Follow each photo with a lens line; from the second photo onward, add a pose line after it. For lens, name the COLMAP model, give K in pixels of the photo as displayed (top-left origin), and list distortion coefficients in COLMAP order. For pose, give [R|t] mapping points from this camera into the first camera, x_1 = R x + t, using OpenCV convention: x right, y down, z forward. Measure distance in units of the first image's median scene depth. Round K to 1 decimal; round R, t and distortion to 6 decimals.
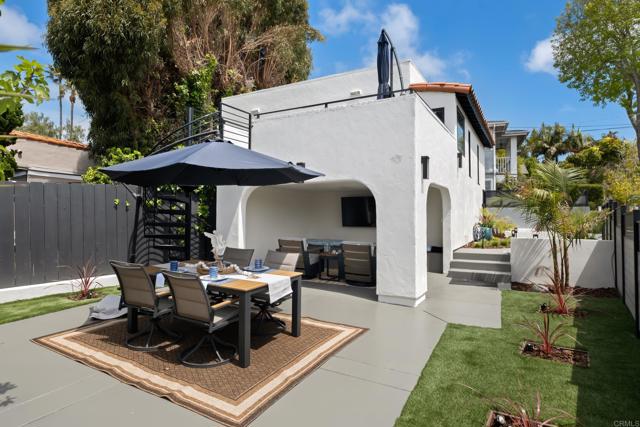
lens RADIAL K [[356.5, 0, 320.8], [0, 356.5, 209.8], [0, 0, 1]] dist [0.001651, 0.000228]
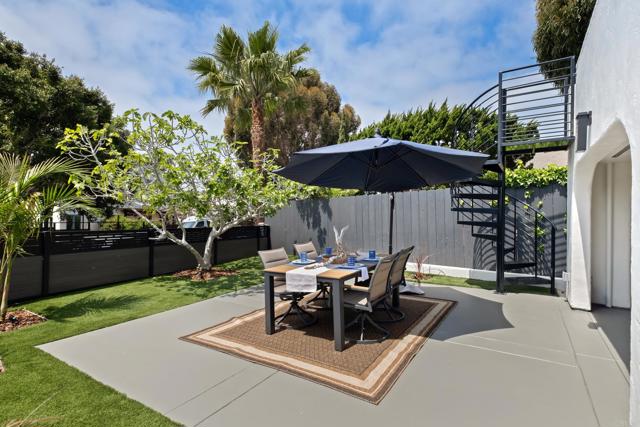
lens RADIAL K [[321.3, 0, 322.7], [0, 321.3, 215.4], [0, 0, 1]] dist [-0.000480, -0.000015]
pose [[-0.047454, -0.004232, -0.998864, 0.762949], [-0.003922, 0.999984, -0.004050, 0.042014], [0.998866, 0.003726, -0.047470, 1.095286]]
